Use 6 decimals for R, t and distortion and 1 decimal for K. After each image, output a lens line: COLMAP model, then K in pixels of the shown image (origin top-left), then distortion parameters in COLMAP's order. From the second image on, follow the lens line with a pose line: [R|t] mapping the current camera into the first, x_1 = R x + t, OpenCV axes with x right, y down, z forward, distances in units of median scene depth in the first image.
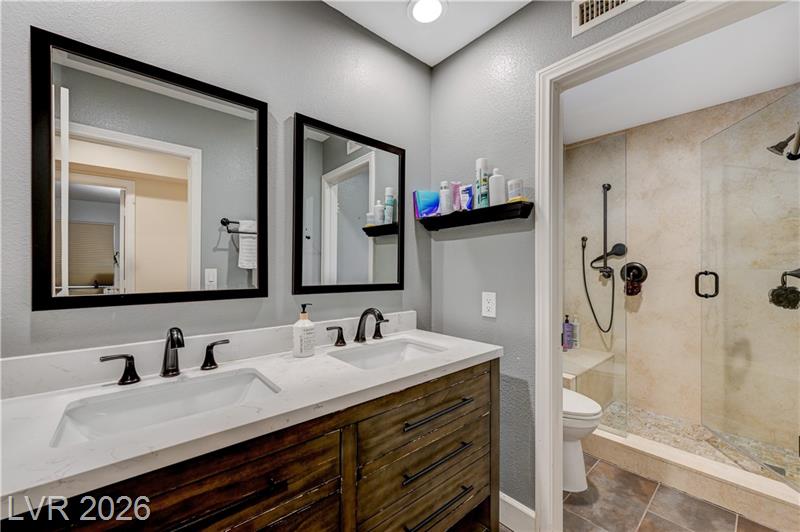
lens RADIAL K [[316.9, 0, 400.0], [0, 316.9, 270.6], [0, 0, 1]] dist [0.000519, -0.000104]
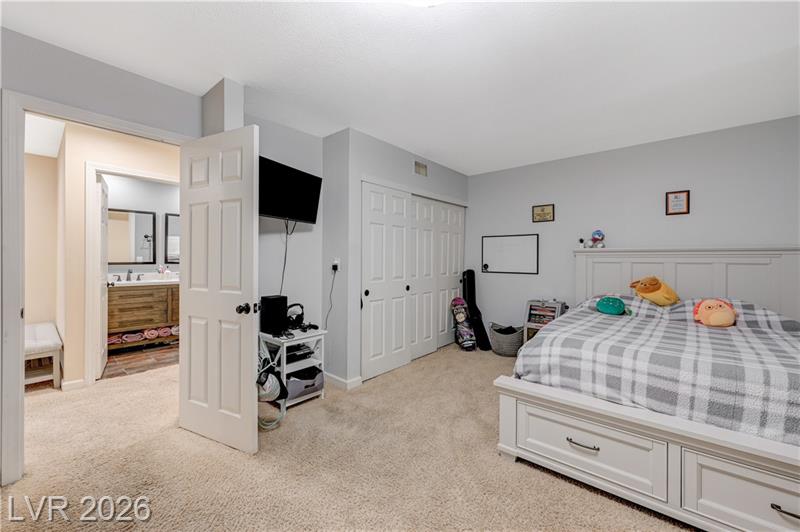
lens RADIAL K [[316.9, 0, 399.8], [0, 316.9, 259.7], [0, 0, 1]] dist [0.000519, -0.000104]
pose [[0.989821, 0.001589, 0.142312, 1.884155], [-0.002261, 0.999987, 0.004560, 0.008803], [-0.142303, -0.004836, 0.989811, -3.085687]]
